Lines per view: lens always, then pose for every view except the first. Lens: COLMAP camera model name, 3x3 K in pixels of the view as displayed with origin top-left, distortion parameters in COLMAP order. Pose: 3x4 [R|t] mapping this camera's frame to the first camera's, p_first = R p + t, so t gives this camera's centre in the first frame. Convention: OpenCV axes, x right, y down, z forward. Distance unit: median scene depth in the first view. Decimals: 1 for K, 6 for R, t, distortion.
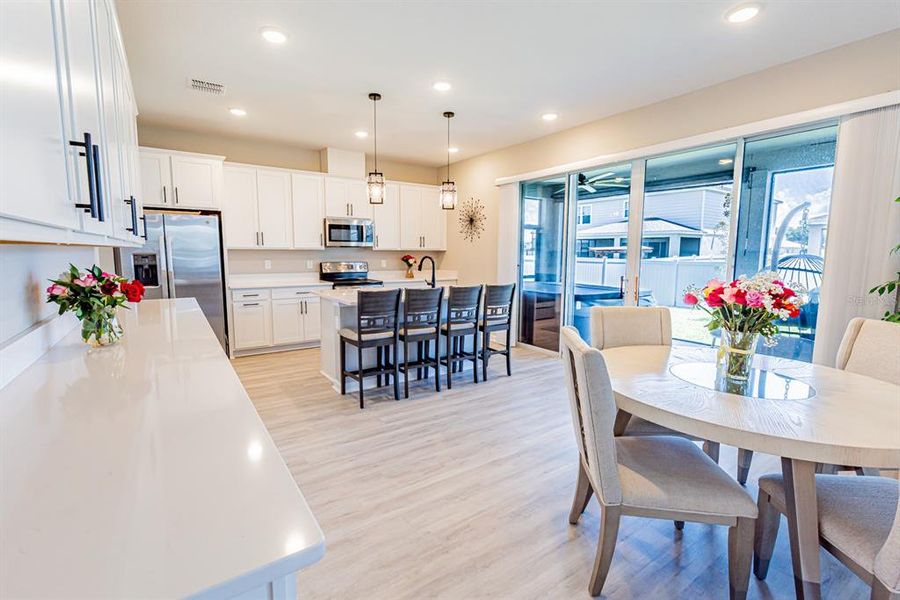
lens RADIAL K [[408.9, 0, 440.6], [0, 408.9, 299.5], [0, 0, 1]] dist [0.000790, -0.001754]
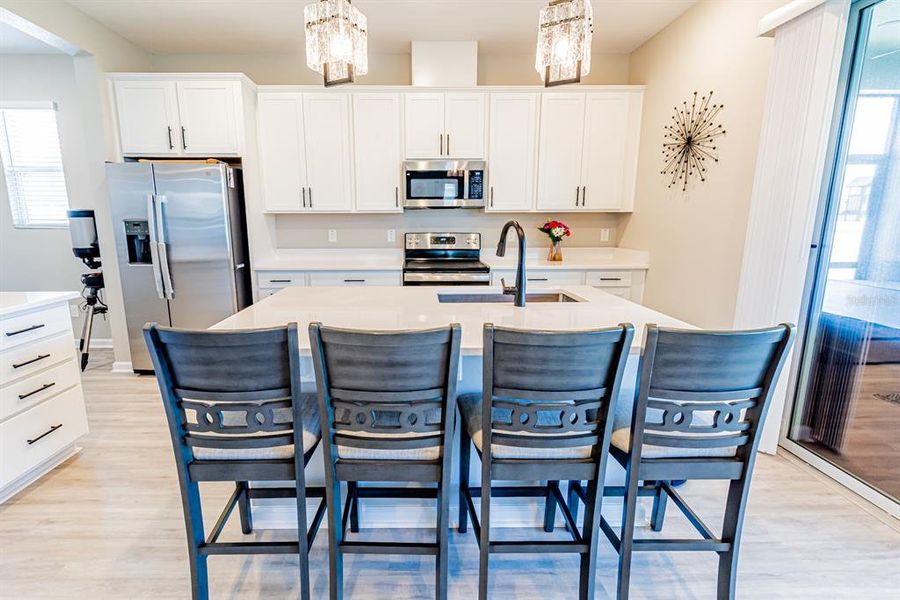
lens RADIAL K [[408.9, 0, 422.6], [0, 408.9, 295.0], [0, 0, 1]] dist [0.000790, -0.001754]
pose [[0.842228, 0.088817, -0.531755, 0.093294], [-0.054479, 0.995309, 0.079955, -0.049789], [0.536362, -0.038370, 0.843115, 0.499648]]
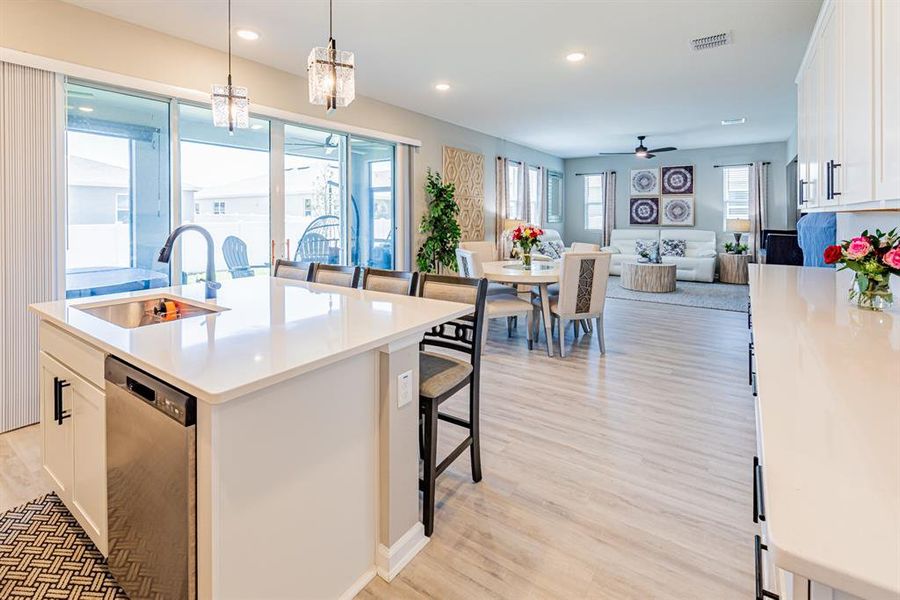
lens RADIAL K [[408.9, 0, 452.3], [0, 408.9, 221.3], [0, 0, 1]] dist [0.000790, -0.001754]
pose [[-0.360998, -0.019935, 0.932353, -0.443217], [0.110676, 0.991790, 0.064059, -0.088553], [-0.925976, 0.126314, -0.355828, 0.737134]]
